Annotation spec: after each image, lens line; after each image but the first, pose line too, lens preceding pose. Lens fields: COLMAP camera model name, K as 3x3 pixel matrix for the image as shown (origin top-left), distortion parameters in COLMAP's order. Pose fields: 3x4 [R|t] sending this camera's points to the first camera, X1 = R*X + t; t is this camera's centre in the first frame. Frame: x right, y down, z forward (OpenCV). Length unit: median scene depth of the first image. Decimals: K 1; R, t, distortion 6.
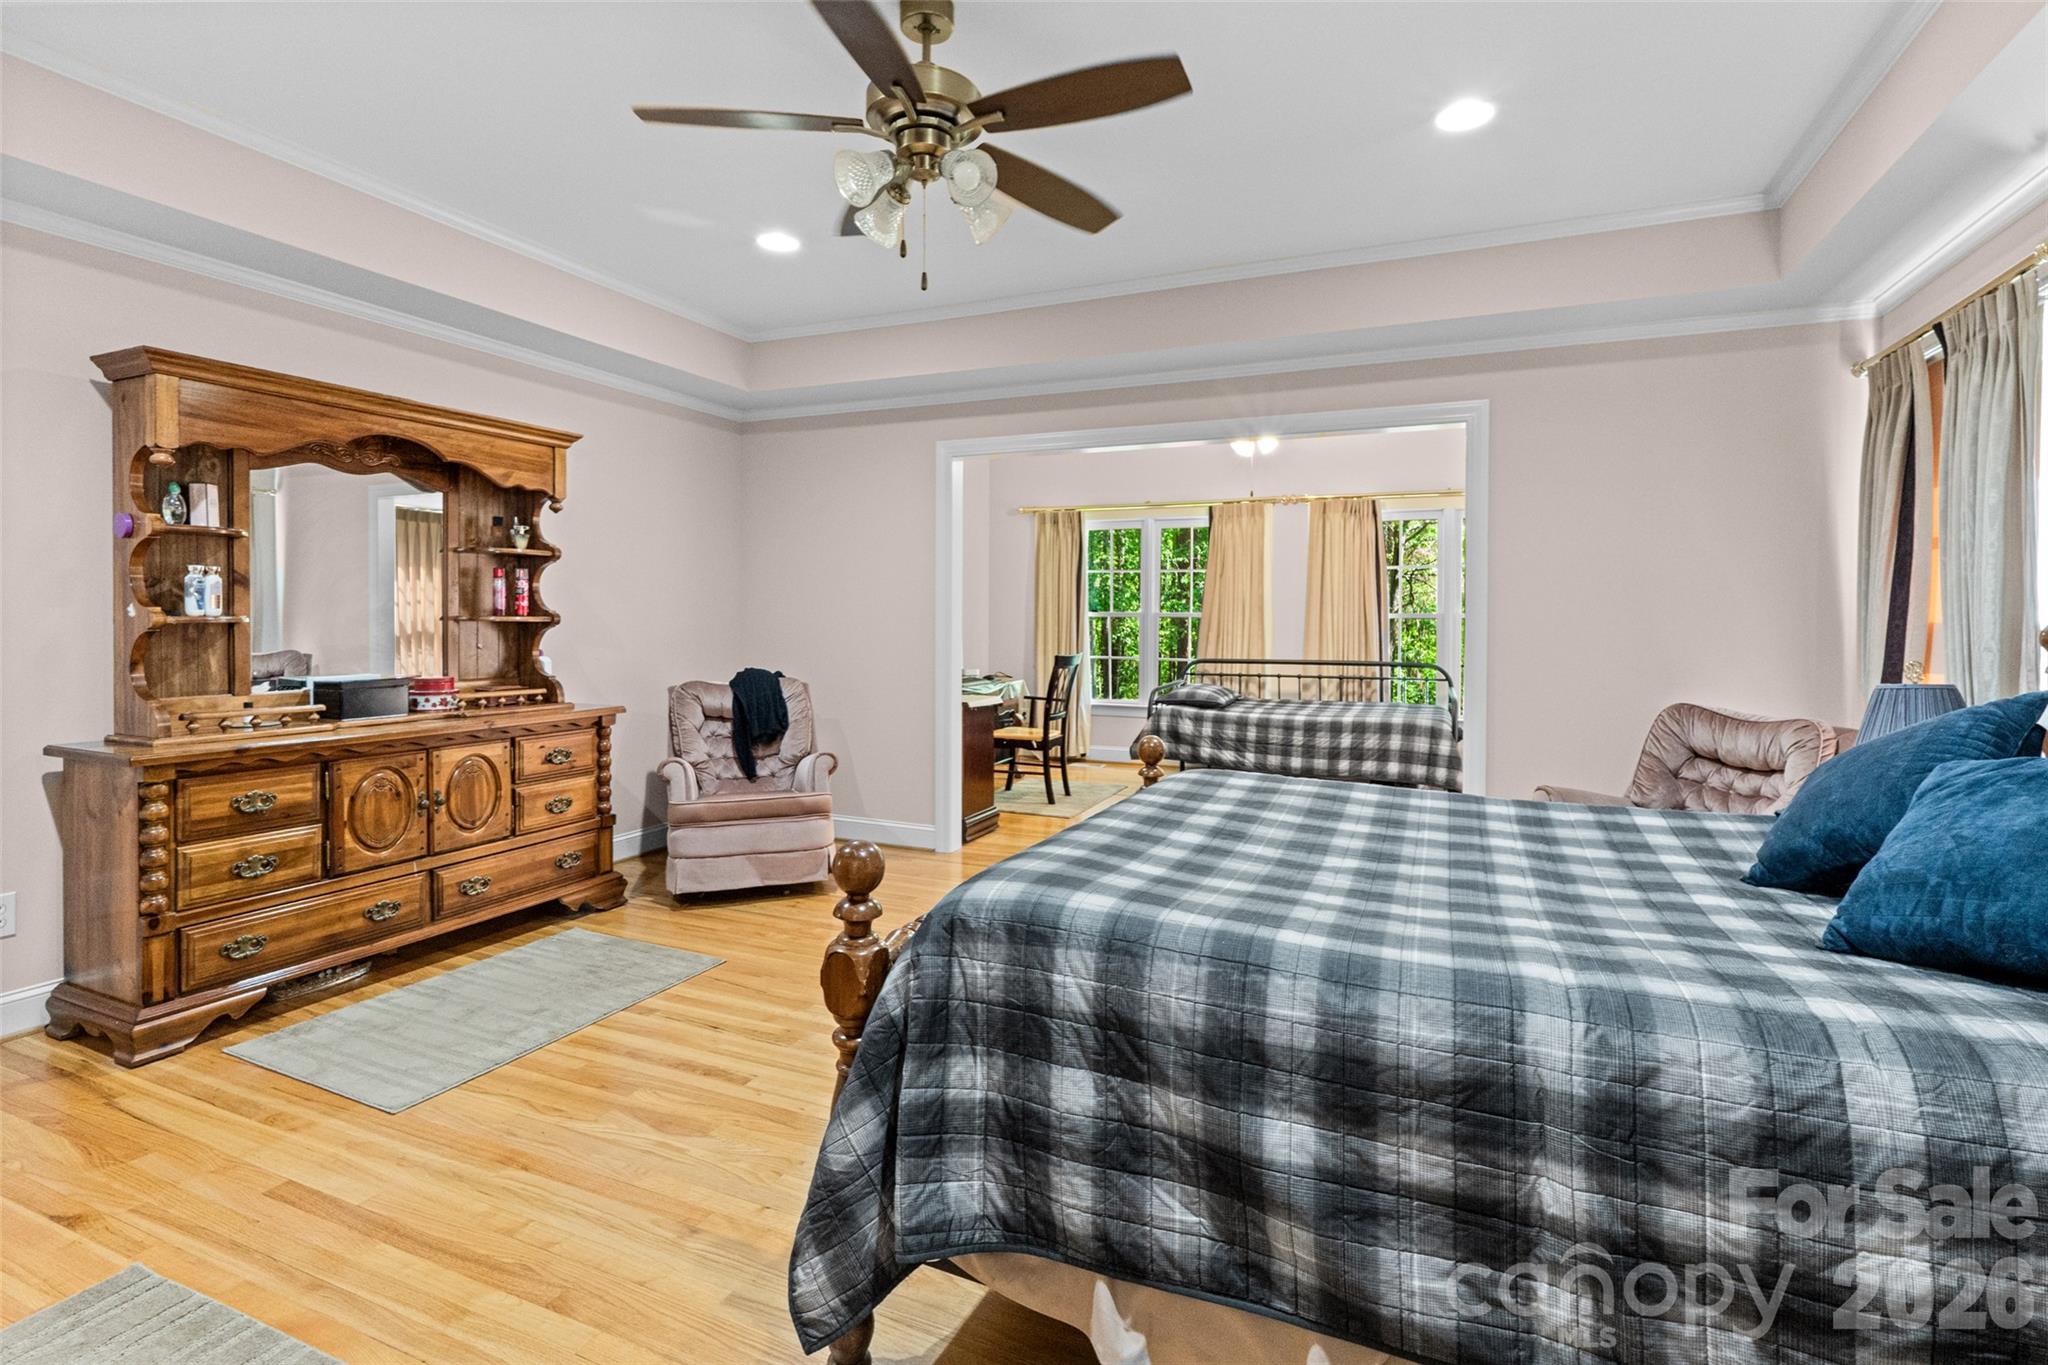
lens RADIAL K [[960.8, 0, 1050.3], [0, 960.8, 642.2], [0, 0, 1]] dist [-0.008670, -0.001749]
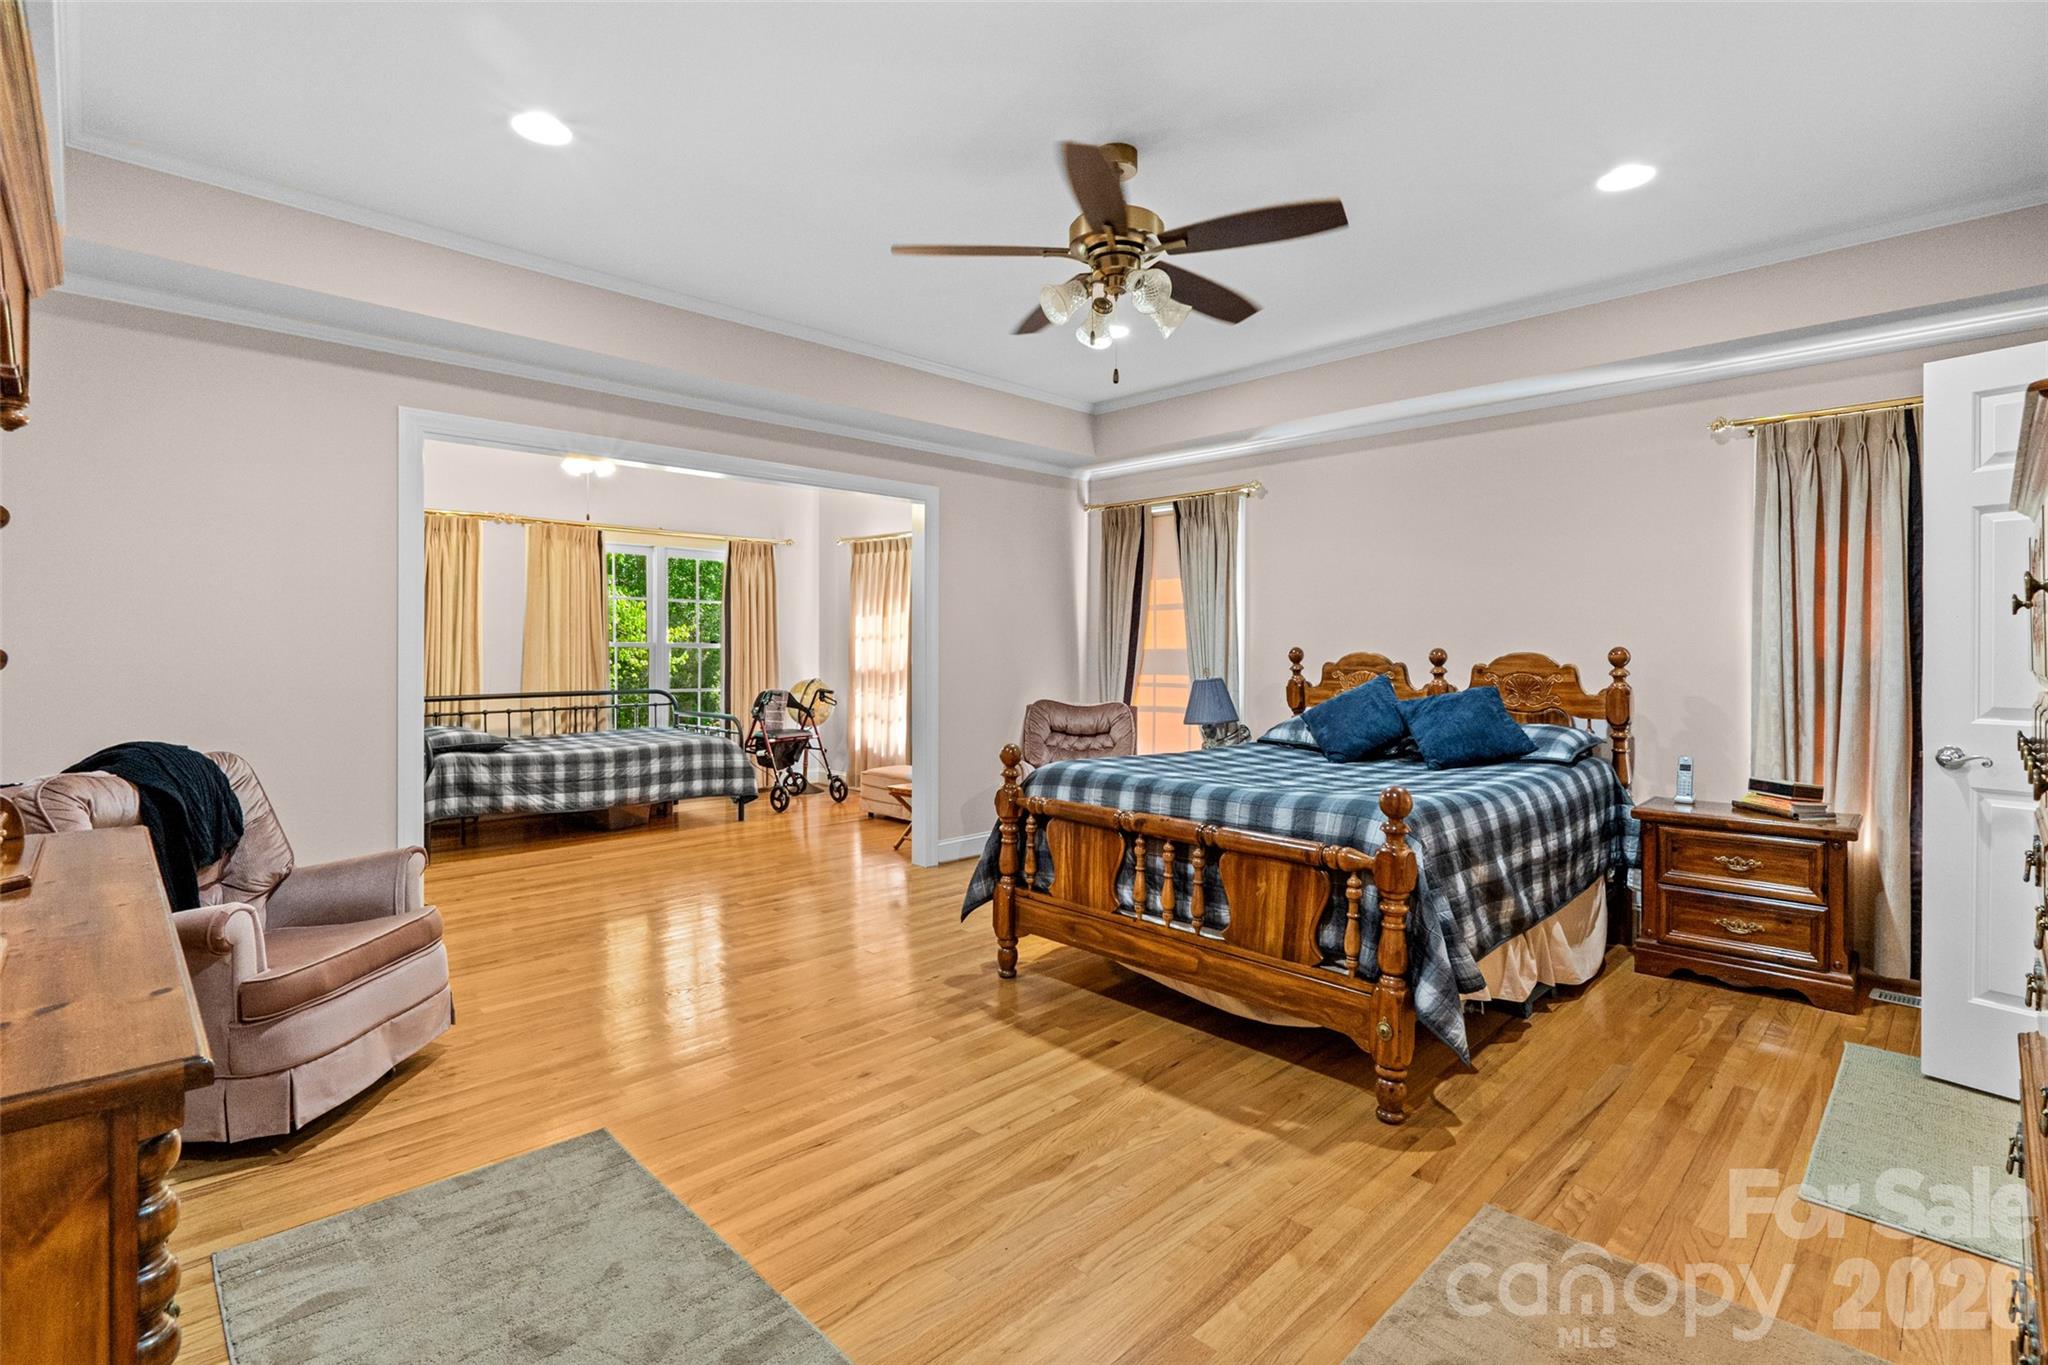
lens RADIAL K [[960.8, 0, 1027.3], [0, 960.8, 660.5], [0, 0, 1]] dist [-0.008670, -0.001749]
pose [[0.374882, -0.017265, 0.926912, -0.509960], [0.024011, 0.999672, 0.008909, -0.010893], [-0.926762, 0.018916, 0.375173, 0.249130]]
